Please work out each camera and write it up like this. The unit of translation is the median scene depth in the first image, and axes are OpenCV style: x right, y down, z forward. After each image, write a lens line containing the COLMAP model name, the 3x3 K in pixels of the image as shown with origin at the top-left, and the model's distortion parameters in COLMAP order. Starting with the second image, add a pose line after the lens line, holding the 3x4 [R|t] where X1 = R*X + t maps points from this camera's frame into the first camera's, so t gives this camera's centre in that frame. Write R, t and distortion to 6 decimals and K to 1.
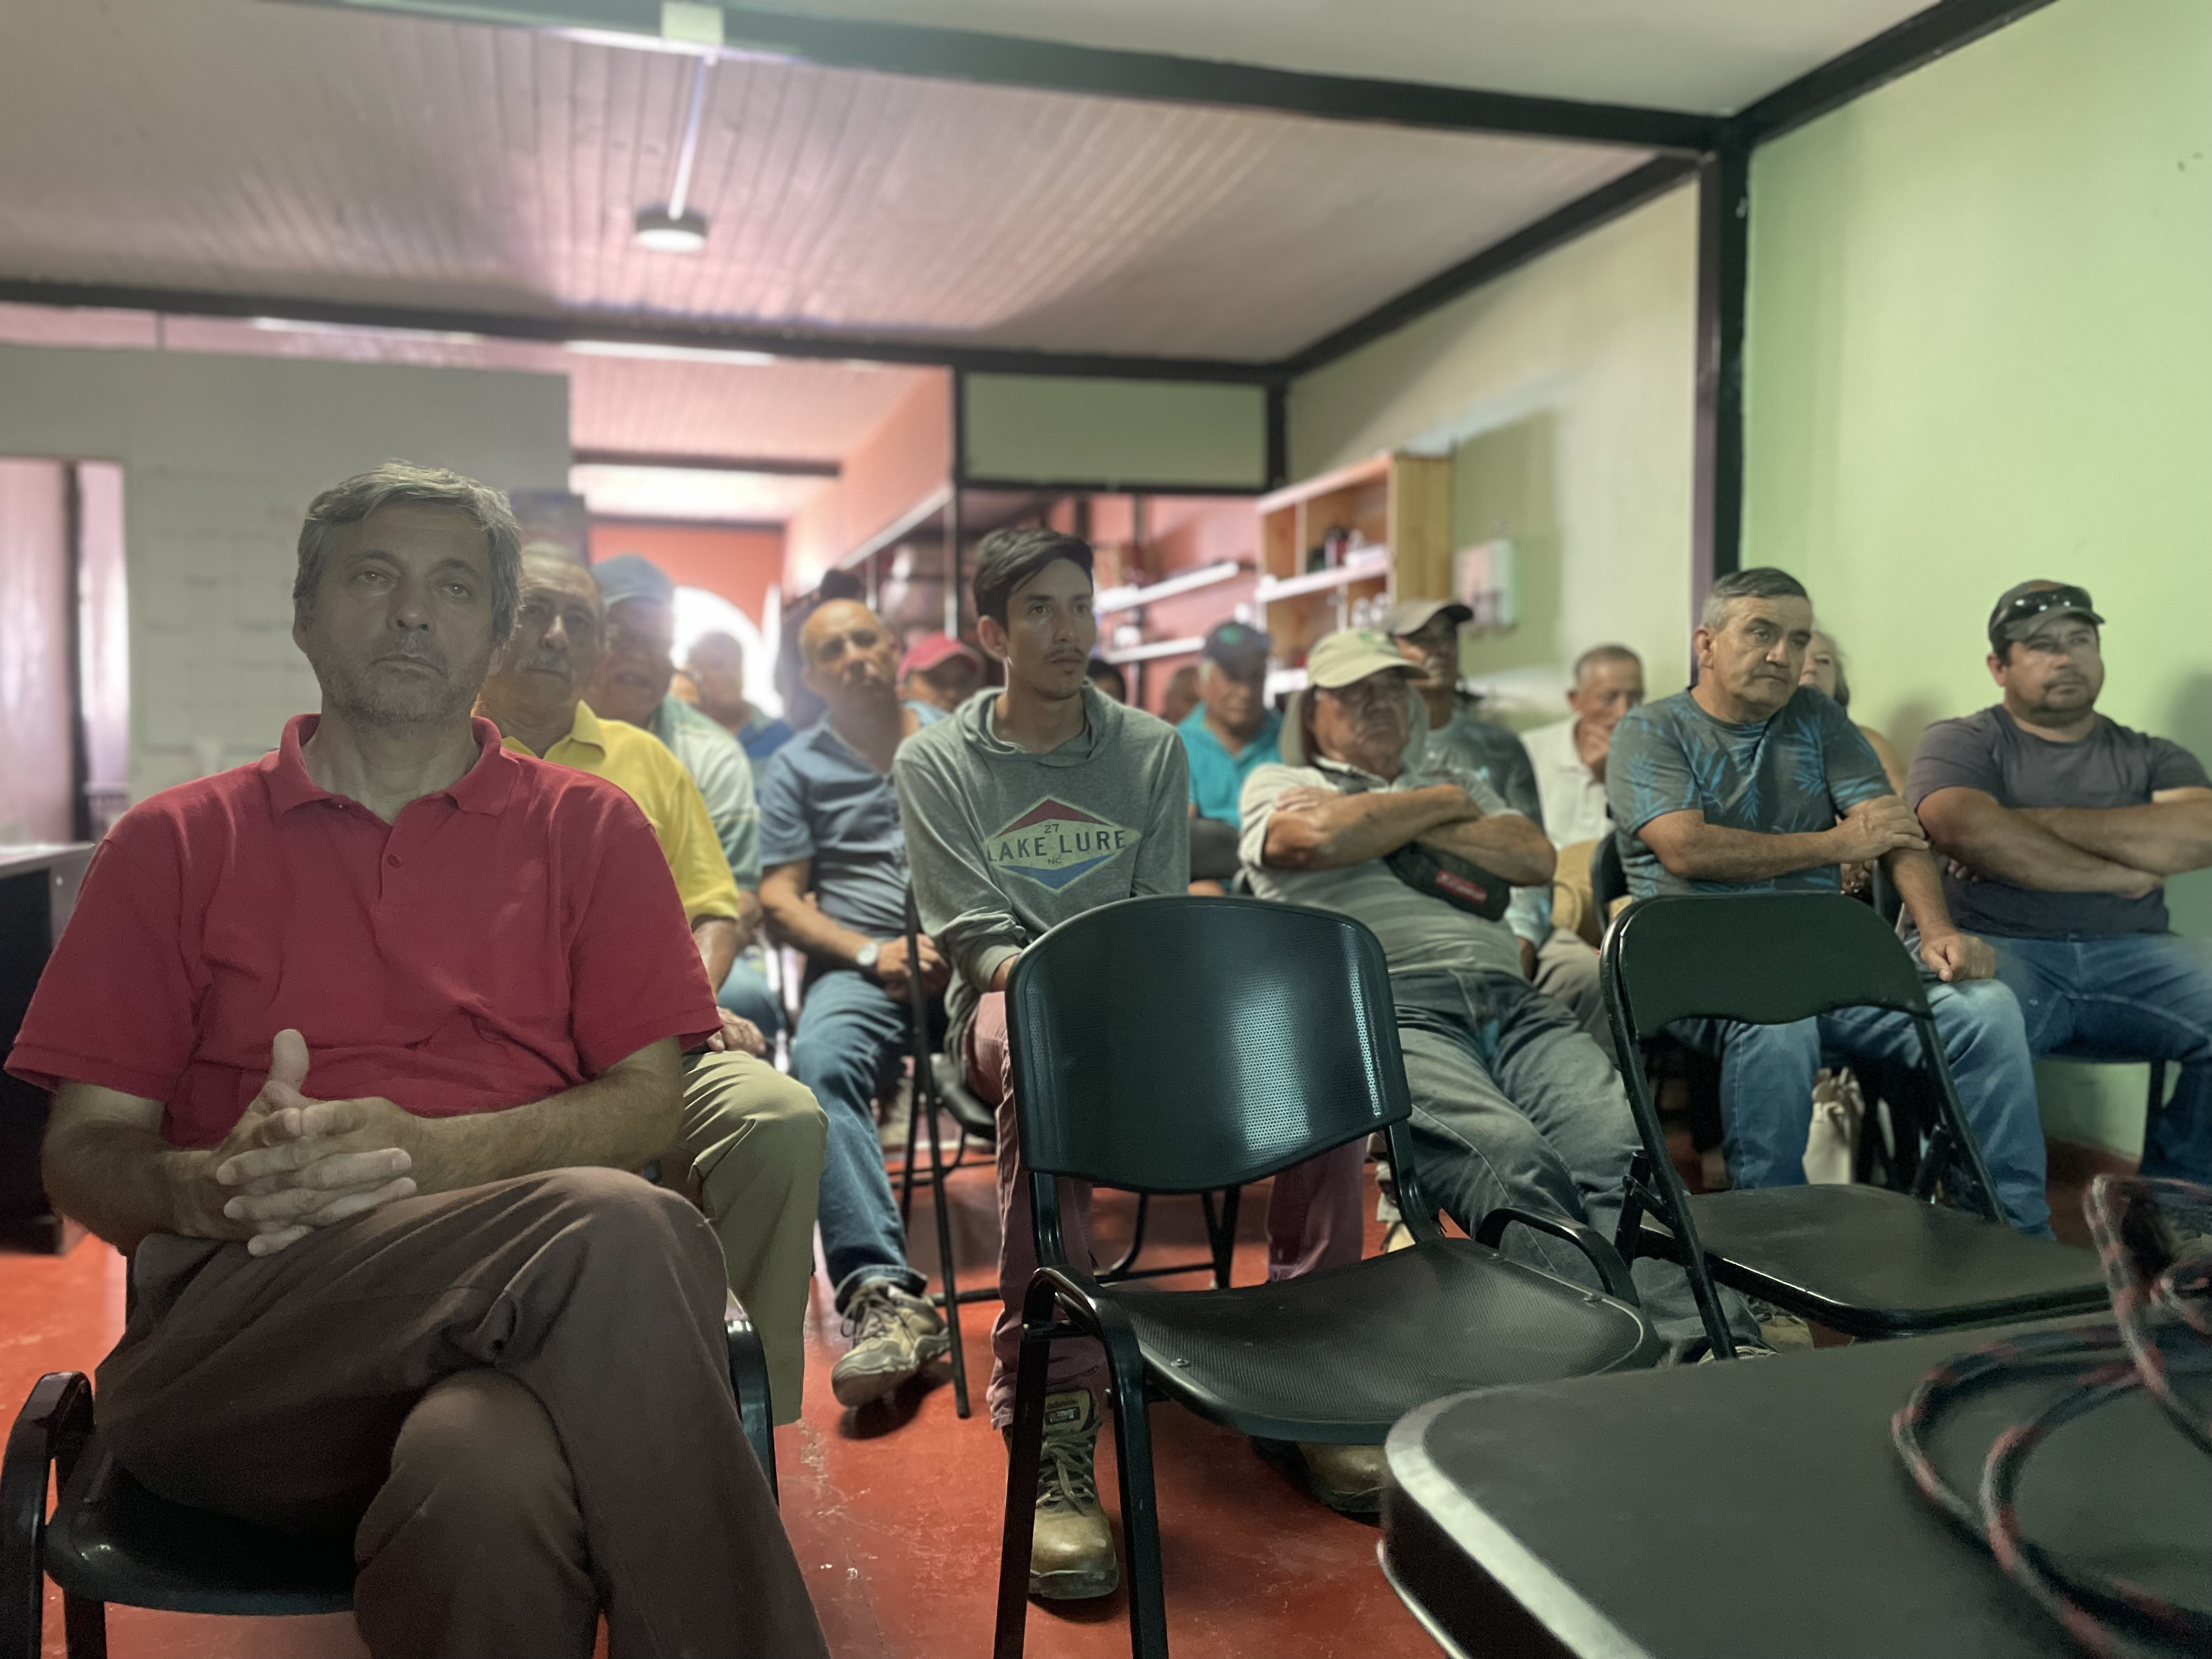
lens RADIAL K [[1675.6, 0, 1095.5], [0, 1675.6, 816.3], [0, 0, 1]] dist [0.008021, 0.004965]
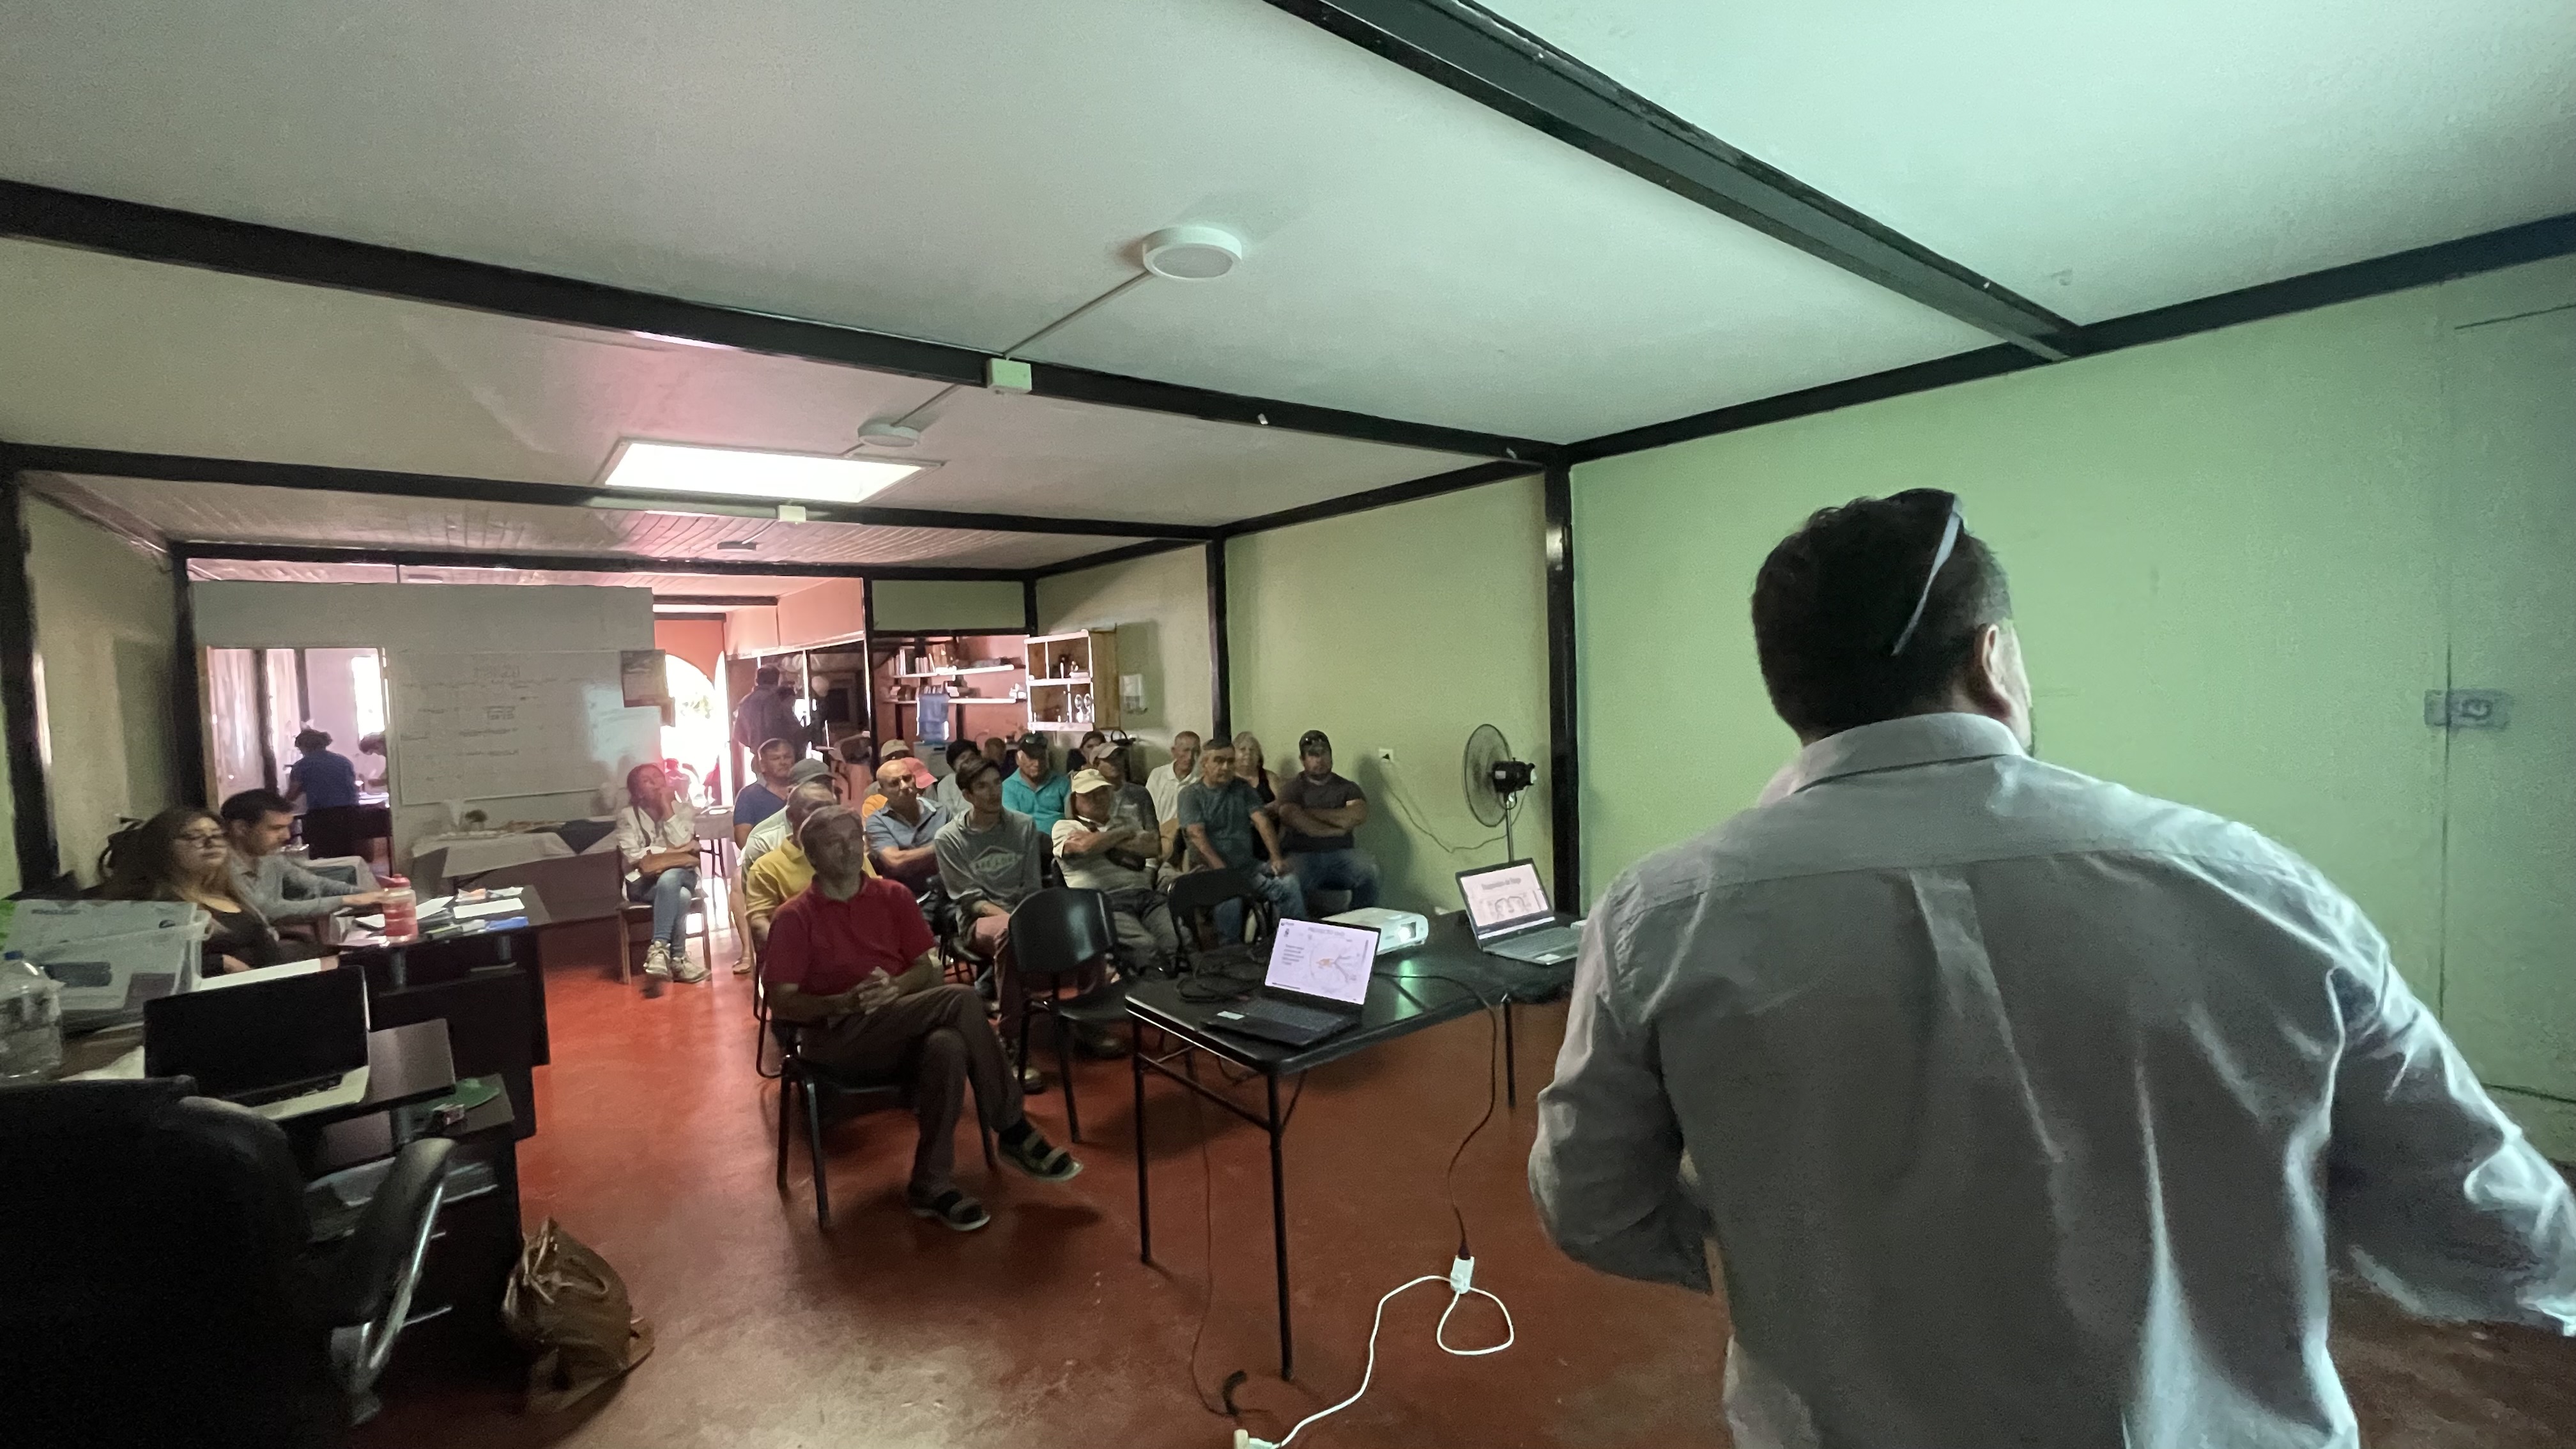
lens RADIAL K [[1046.3, 0, 1306.6], [0, 1046.3, 709.4], [0, 0, 1]] dist [-0.001358, -0.000164]
pose [[0.925251, -0.045416, 0.376628, -0.150493], [0.048856, 0.998806, 0.000419, -0.173267], [-0.376197, 0.018013, 0.926365, -0.711384]]
